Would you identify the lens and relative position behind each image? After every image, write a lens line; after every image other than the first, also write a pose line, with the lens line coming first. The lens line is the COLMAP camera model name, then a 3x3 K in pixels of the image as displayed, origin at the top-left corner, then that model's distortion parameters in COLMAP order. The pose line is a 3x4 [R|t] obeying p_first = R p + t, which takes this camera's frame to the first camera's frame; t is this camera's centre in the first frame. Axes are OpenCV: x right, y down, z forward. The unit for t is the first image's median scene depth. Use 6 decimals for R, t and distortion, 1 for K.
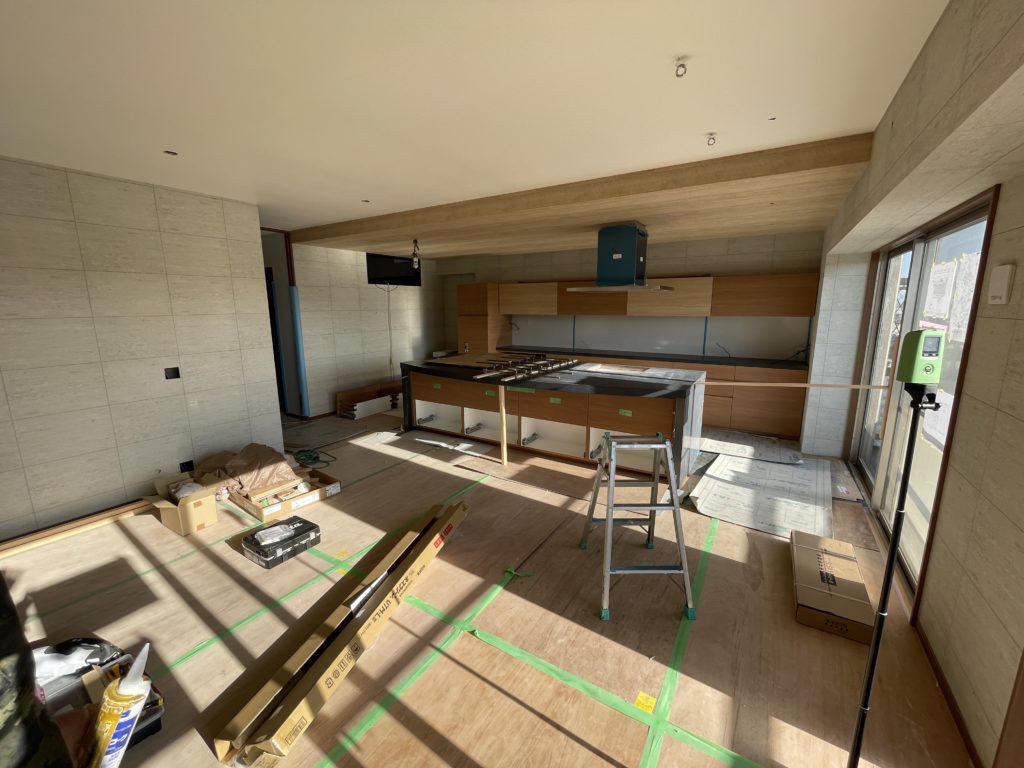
lens RADIAL K [[415.4, 0, 510.5], [0, 415.4, 384.8], [0, 0, 1]] dist [0.001862, 0.000106]
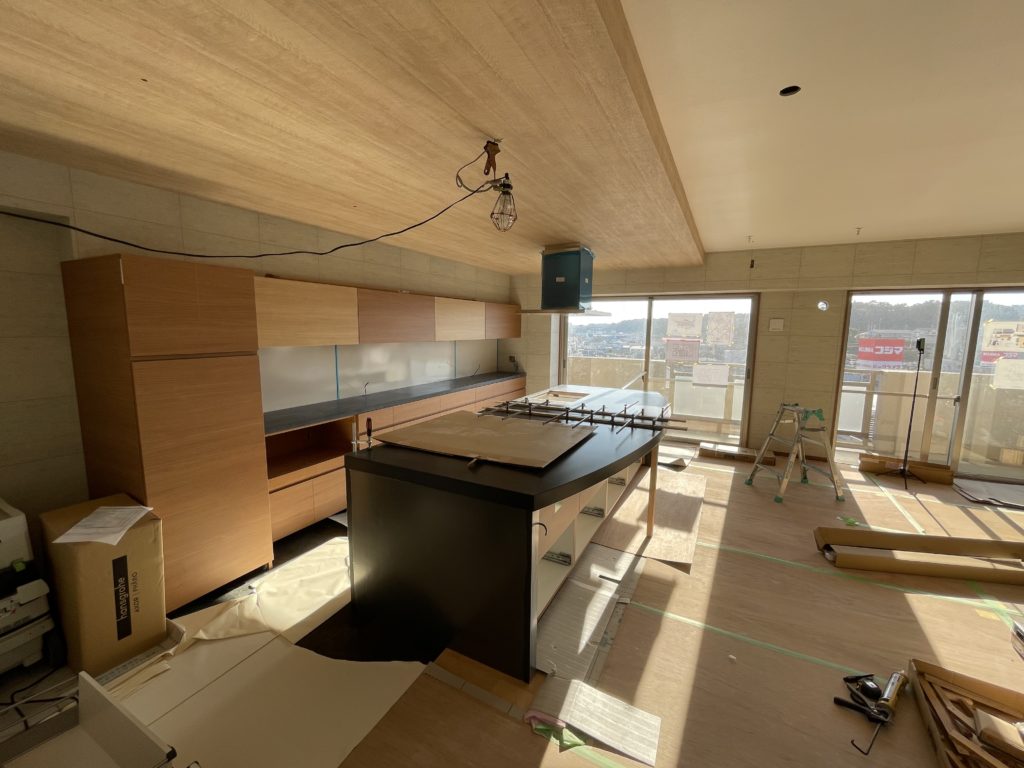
lens RADIAL K [[415.4, 0, 511.2], [0, 415.4, 378.8], [0, 0, 1]] dist [0.001862, 0.000106]
pose [[-0.080538, -0.125405, 0.988831, -0.675977], [0.170970, 0.975613, 0.137653, -0.228821], [-0.981979, 0.180147, -0.057134, 1.162486]]
